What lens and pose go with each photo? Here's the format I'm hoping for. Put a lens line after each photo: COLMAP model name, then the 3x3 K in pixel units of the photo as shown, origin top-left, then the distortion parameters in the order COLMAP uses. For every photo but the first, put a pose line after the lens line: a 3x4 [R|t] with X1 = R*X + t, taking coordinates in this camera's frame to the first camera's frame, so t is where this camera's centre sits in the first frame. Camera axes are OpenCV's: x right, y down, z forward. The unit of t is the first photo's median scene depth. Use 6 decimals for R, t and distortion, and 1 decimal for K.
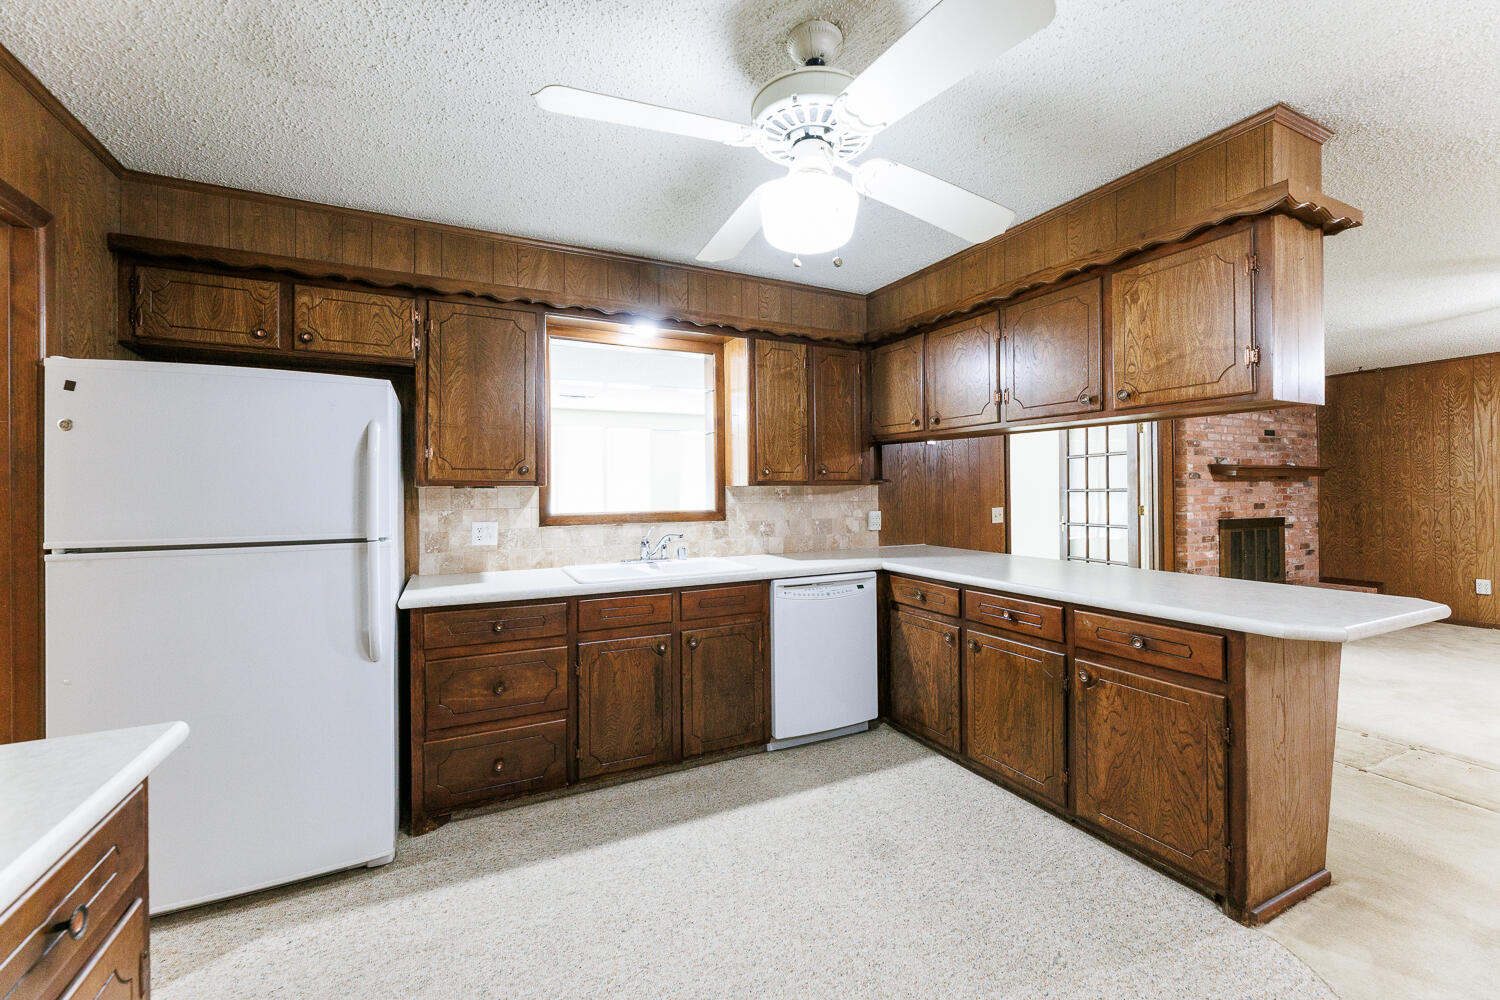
lens RADIAL K [[605.3, 0, 753.0], [0, 605.3, 488.5], [0, 0, 1]] dist [-0.001581, 0.000432]
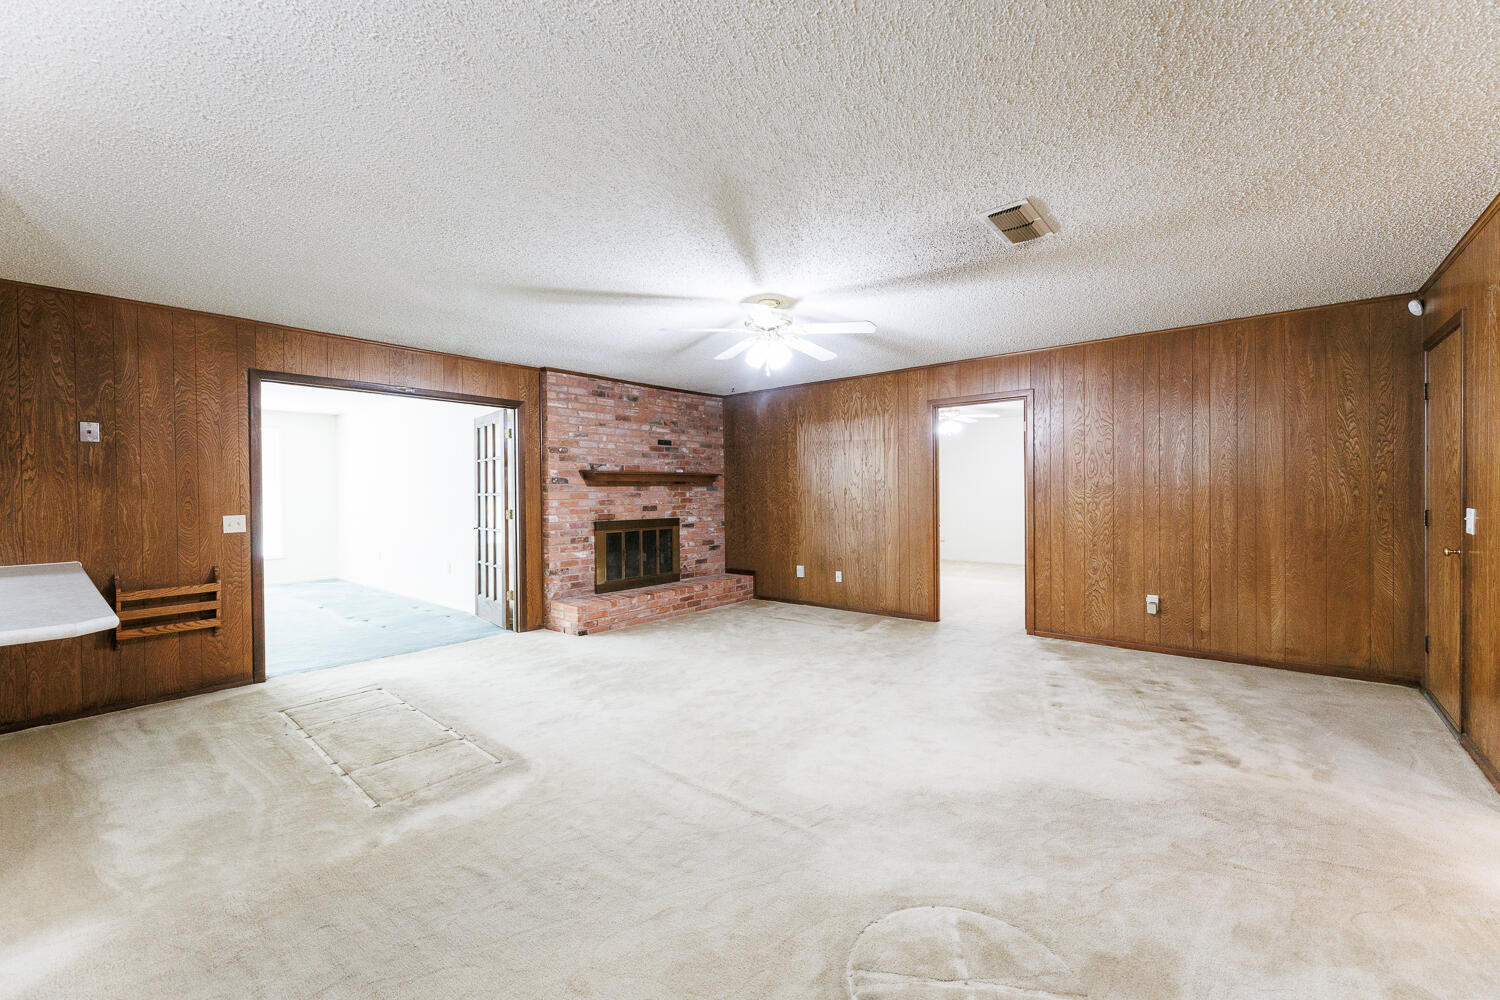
lens RADIAL K [[605.3, 0, 752.2], [0, 605.3, 496.8], [0, 0, 1]] dist [-0.001581, 0.000432]
pose [[0.915539, -0.003820, 0.402211, 0.994266], [-0.000893, 0.999933, 0.011531, -0.009042], [-0.402228, -0.010916, 0.915474, -0.159792]]
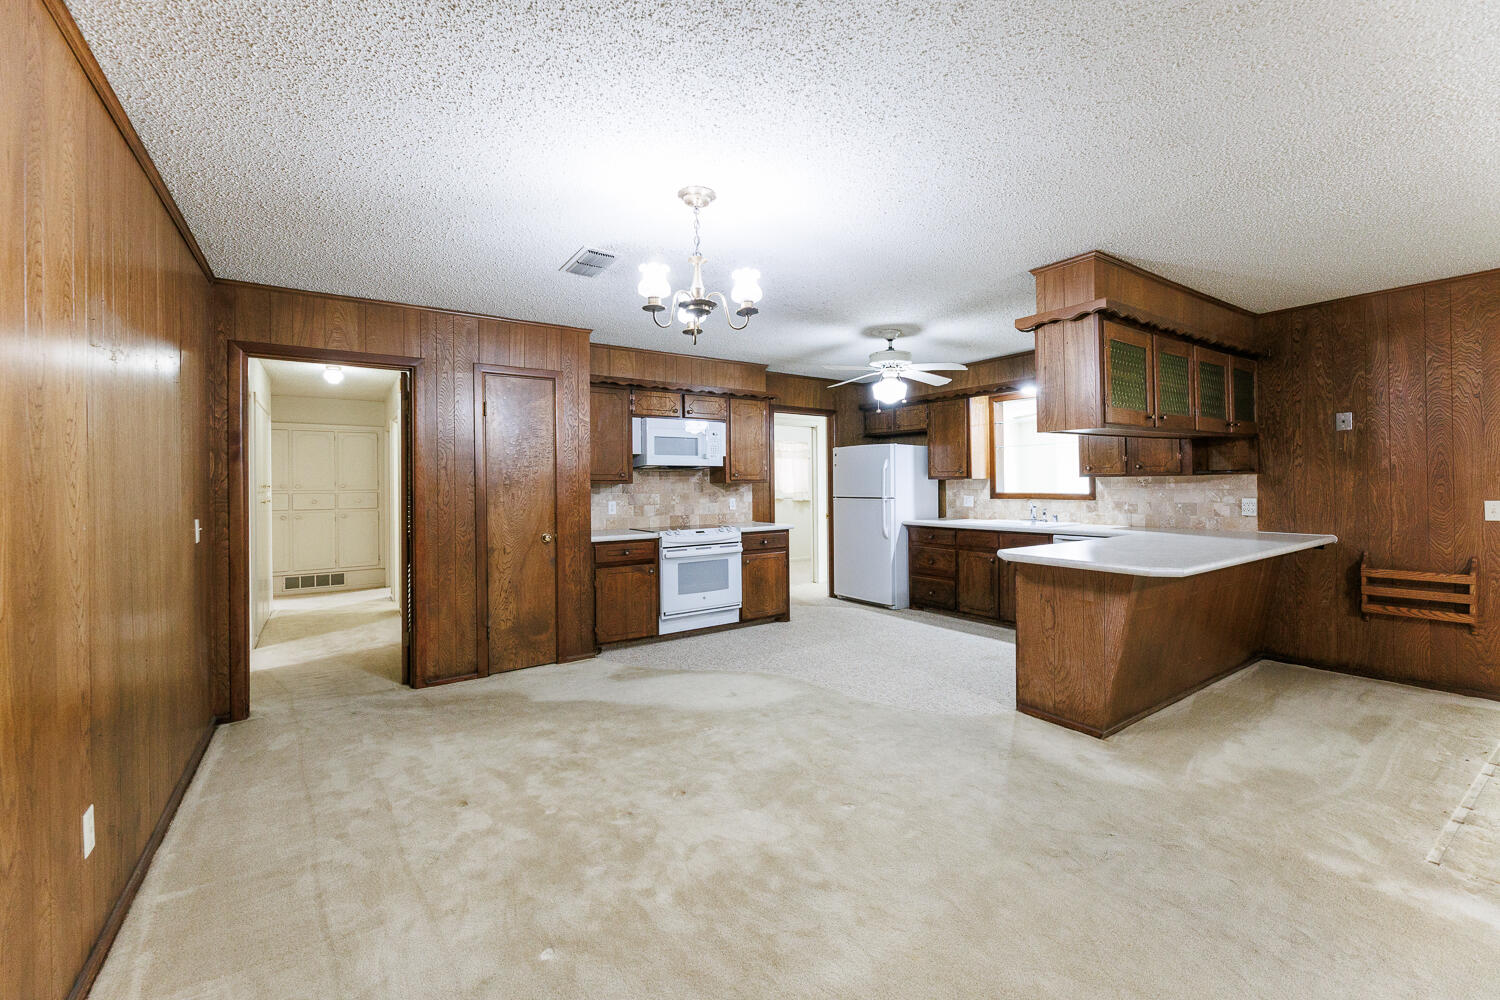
lens RADIAL K [[605.3, 0, 752.7], [0, 605.3, 483.2], [0, 0, 1]] dist [-0.001581, 0.000432]
pose [[0.146966, 0.005396, -0.989127, 1.360623], [0.014287, 0.999869, 0.007577, -0.013028], [0.989038, -0.015245, 0.146870, -0.054390]]
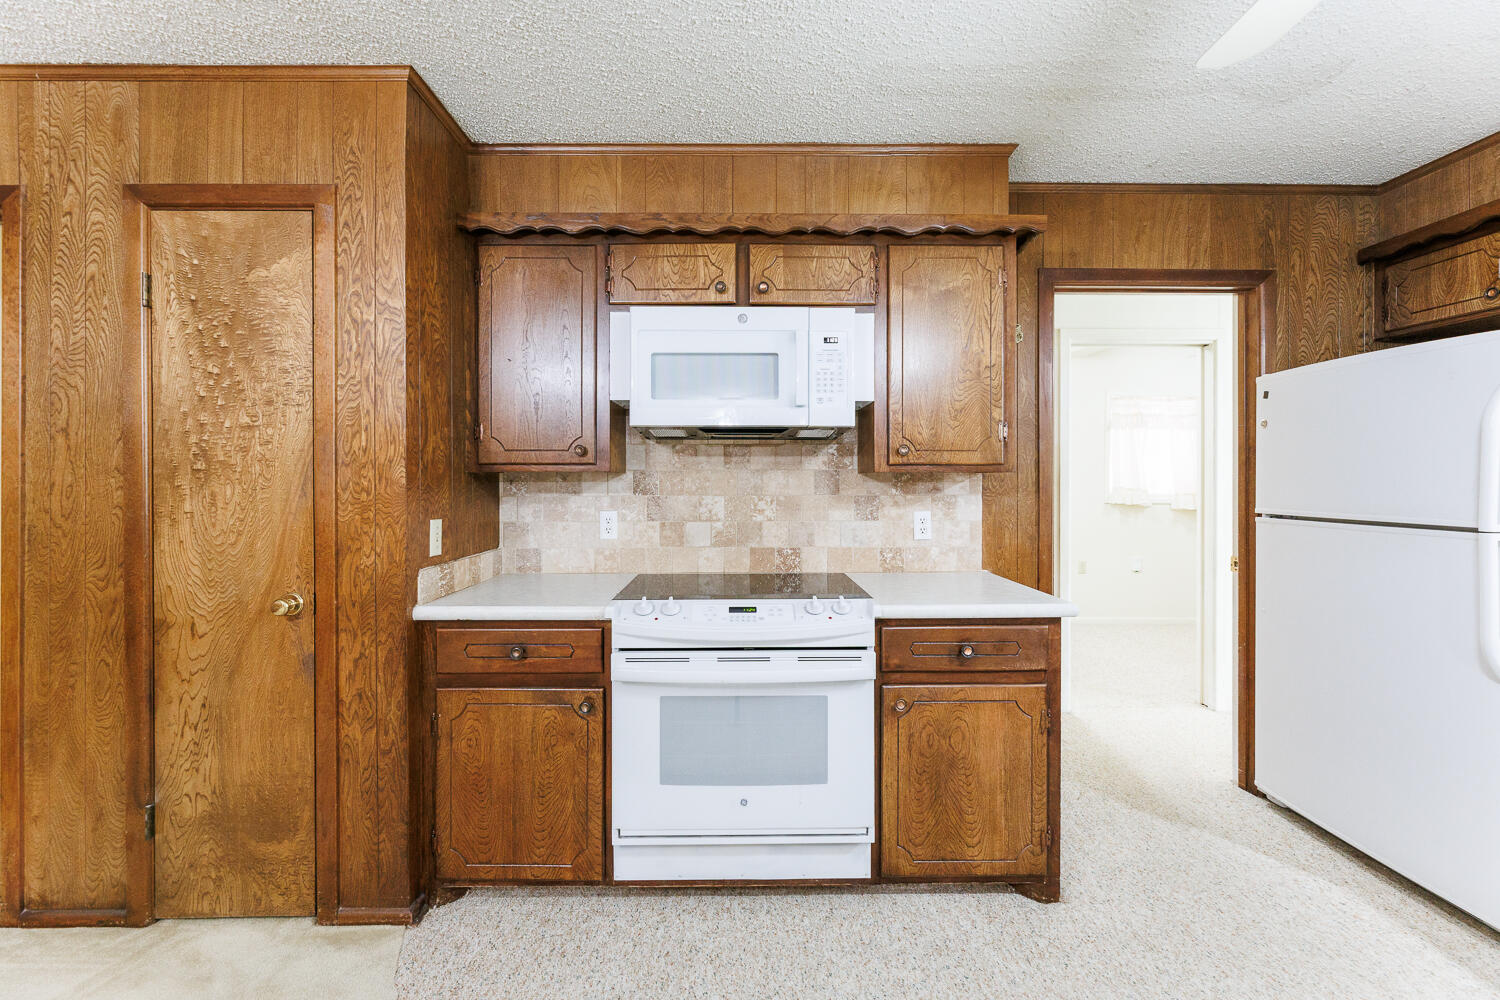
lens RADIAL K [[605.3, 0, 744.1], [0, 605.3, 480.0], [0, 0, 1]] dist [-0.001581, 0.000432]
pose [[-0.435611, 0.009974, -0.900080, 0.318051], [0.009391, 0.999935, 0.006535, 0.001144], [0.900086, -0.005606, -0.435677, 0.272800]]
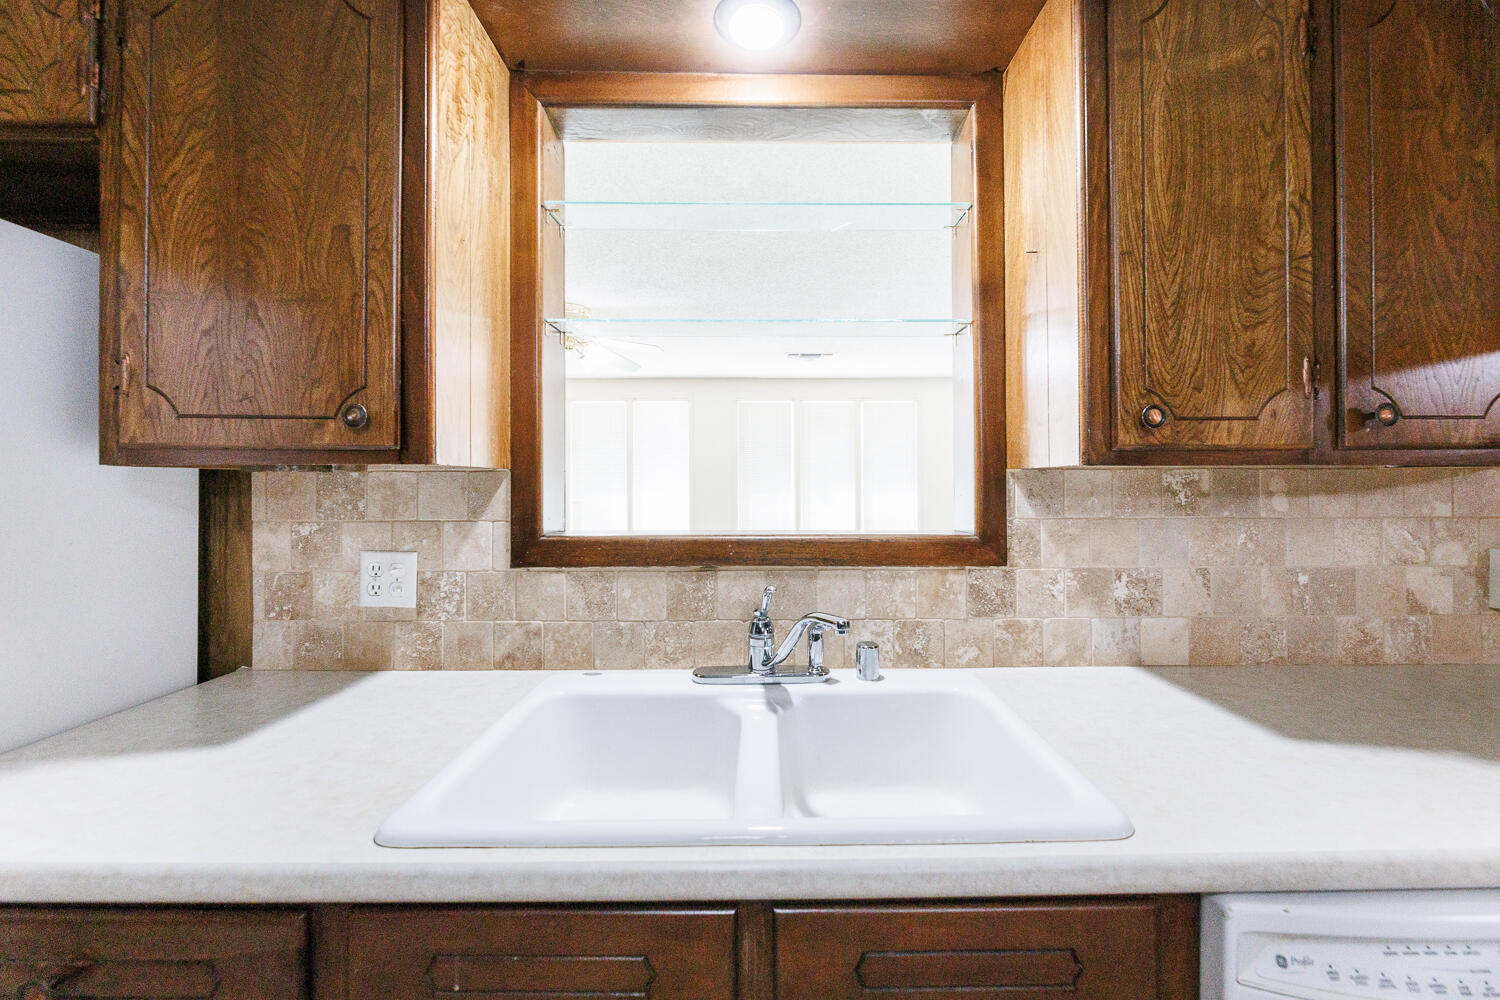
lens RADIAL K [[605.3, 0, 771.4], [0, 605.3, 475.7], [0, 0, 1]] dist [-0.001581, 0.000432]
pose [[0.901011, 0.000342, -0.433796, -0.015940], [-0.003967, 0.999964, -0.007451, 0.003364], [0.433778, 0.008434, 0.900981, 0.645091]]
